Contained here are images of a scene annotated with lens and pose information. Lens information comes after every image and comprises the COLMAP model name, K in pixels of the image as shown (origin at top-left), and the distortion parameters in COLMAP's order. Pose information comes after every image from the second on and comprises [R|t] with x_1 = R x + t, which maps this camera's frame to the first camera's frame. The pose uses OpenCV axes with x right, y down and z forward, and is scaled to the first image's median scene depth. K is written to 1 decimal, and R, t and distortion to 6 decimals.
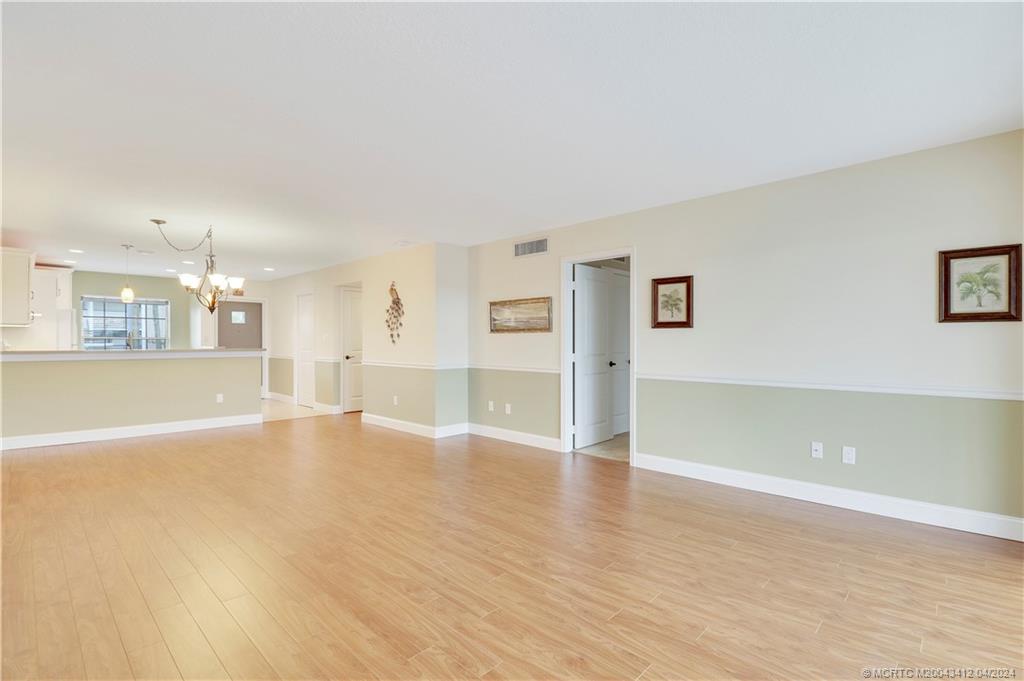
lens RADIAL K [[484.3, 0, 511.6], [0, 484.3, 348.4], [0, 0, 1]] dist [-0.004631, -0.006552]
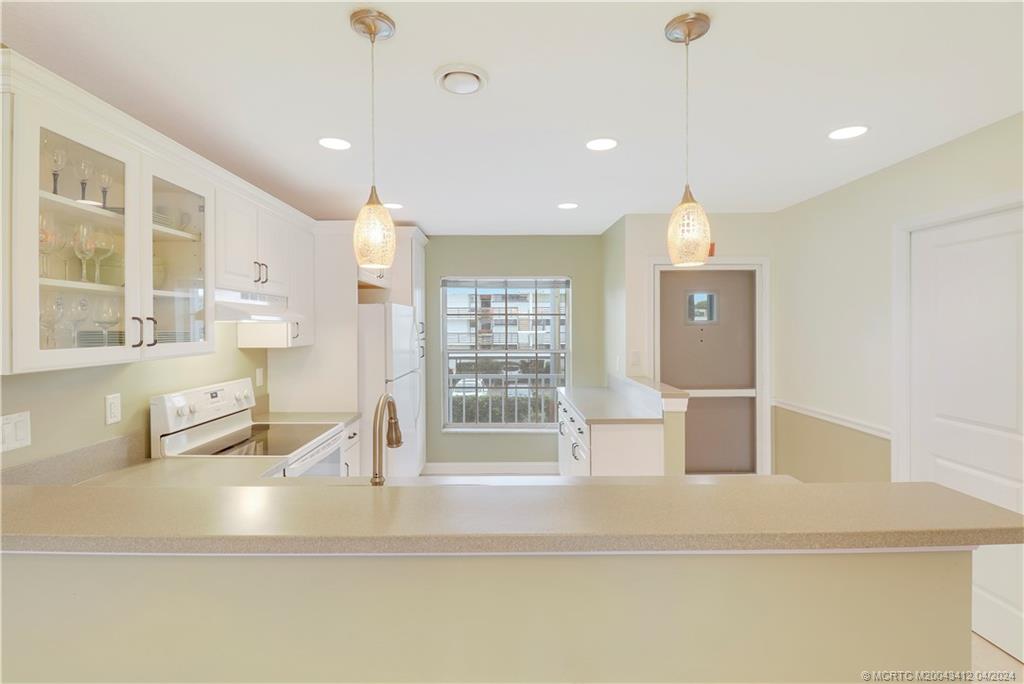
lens RADIAL K [[484.3, 0, 507.6], [0, 484.3, 330.8], [0, 0, 1]] dist [-0.004631, -0.006552]
pose [[0.705622, 0.004624, -0.708573, -0.610524], [-0.010207, 0.999941, -0.003639, -0.065319], [0.708515, 0.009800, 0.705628, 0.922801]]
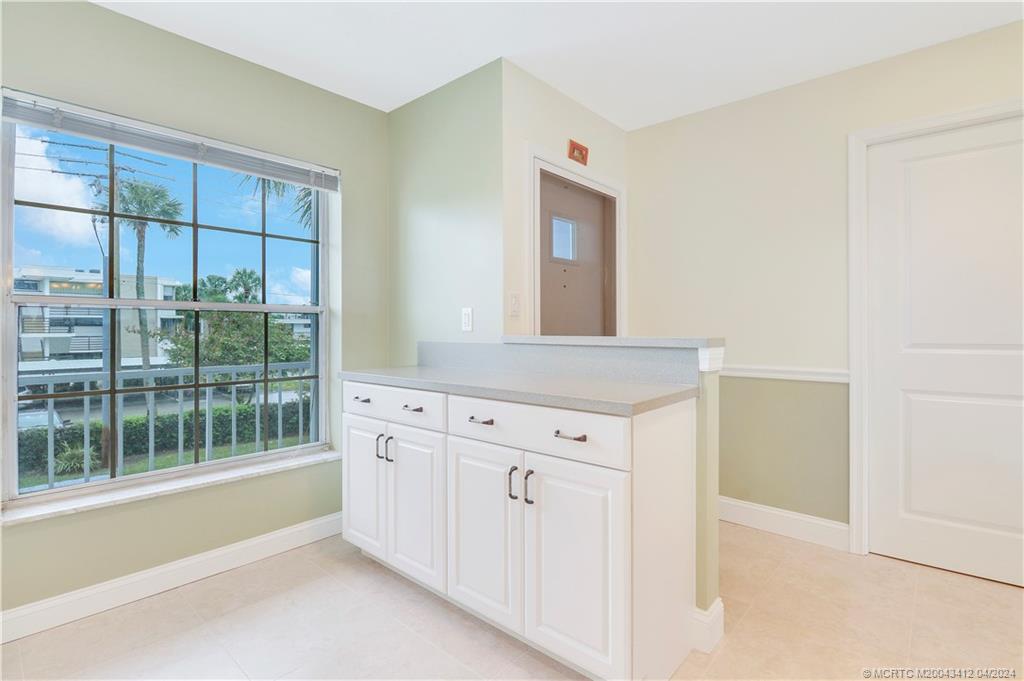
lens RADIAL K [[484.3, 0, 514.8], [0, 484.3, 325.1], [0, 0, 1]] dist [-0.004631, -0.006552]
pose [[0.998717, -0.005873, 0.050296, -0.981886], [0.007237, 0.999610, -0.026980, -0.004169], [-0.050118, 0.027309, 0.998370, 1.127163]]
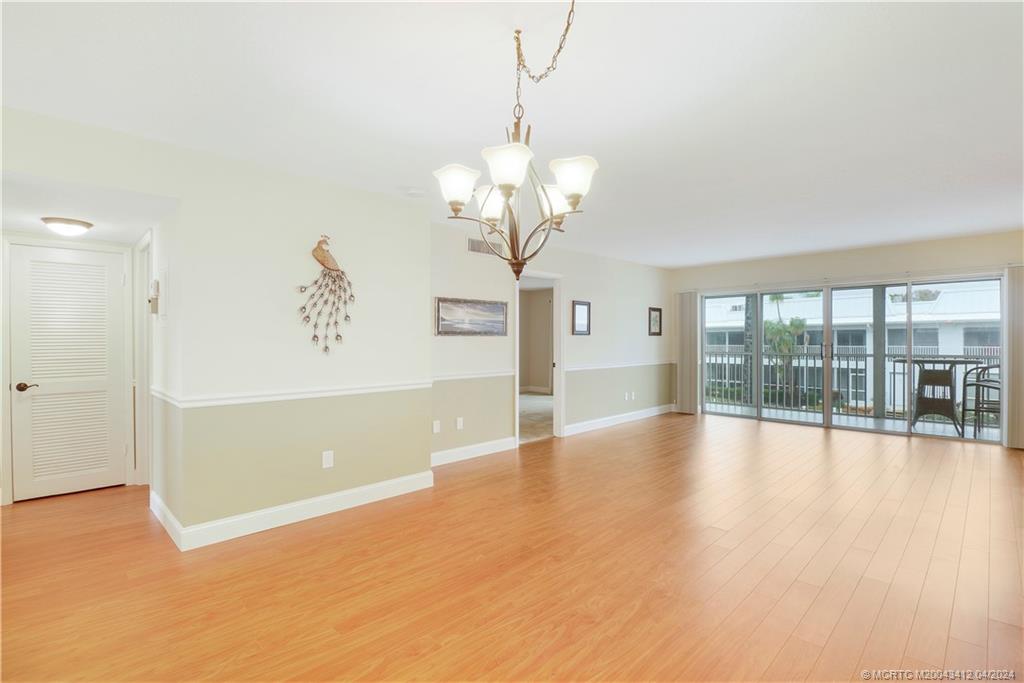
lens RADIAL K [[484.3, 0, 505.6], [0, 484.3, 333.4], [0, 0, 1]] dist [-0.004631, -0.006552]
pose [[0.025030, 0.017650, 0.999531, -0.851131], [0.023436, 0.999559, -0.018238, -0.018495], [-0.999412, 0.023881, 0.024606, 0.874358]]
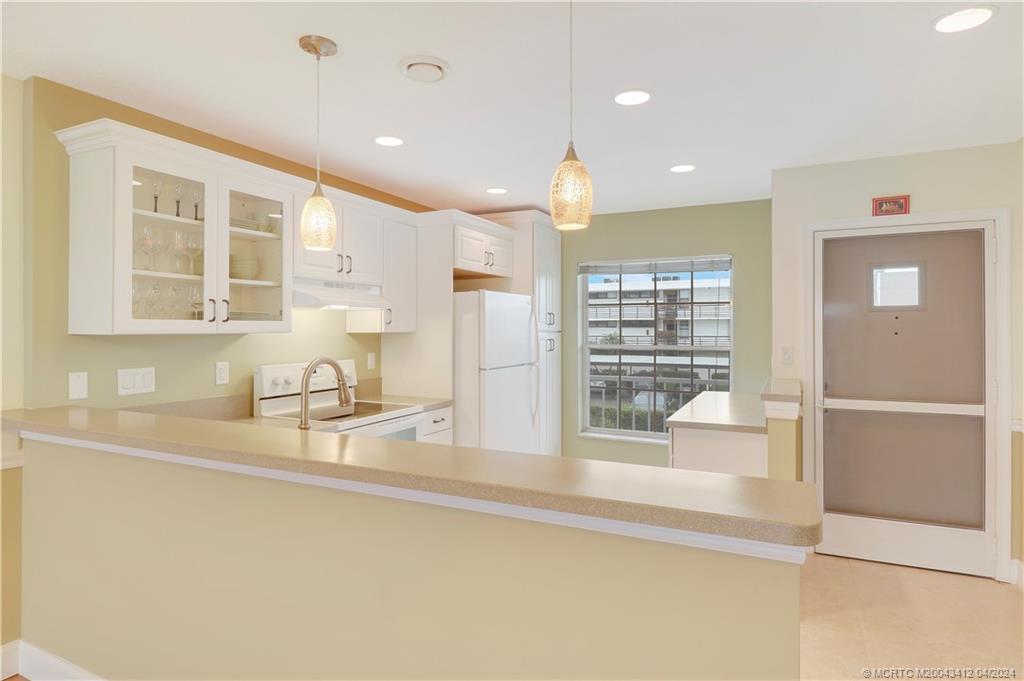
lens RADIAL K [[575.8, 0, 506.8], [0, 575.8, 326.2], [0, 0, 1]] dist [0.001187, 0.001903]
pose [[0.311222, -0.004006, -0.950329, -0.469323], [-0.017760, 0.999792, -0.010031, -0.050548], [0.950171, 0.020000, 0.311086, 1.048283]]
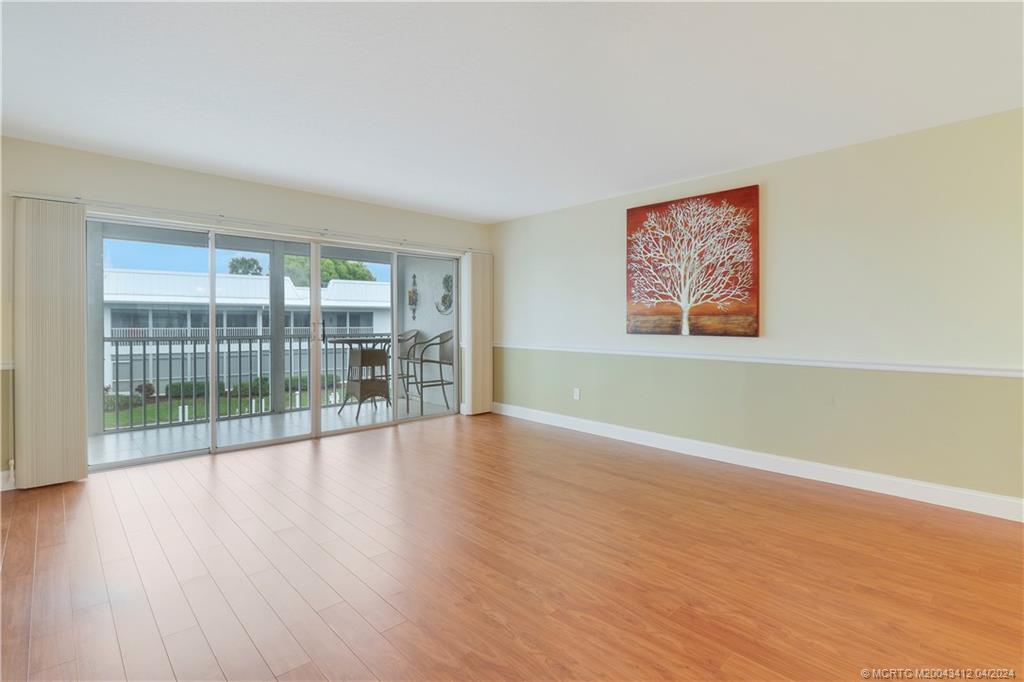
lens RADIAL K [[484.3, 0, 511.9], [0, 484.3, 319.6], [0, 0, 1]] dist [-0.004631, -0.006552]
pose [[-0.999065, -0.001317, 0.043224, -0.067423], [-0.000787, 0.999924, 0.012294, -0.010040], [-0.043237, 0.012248, -0.998990, 0.956225]]
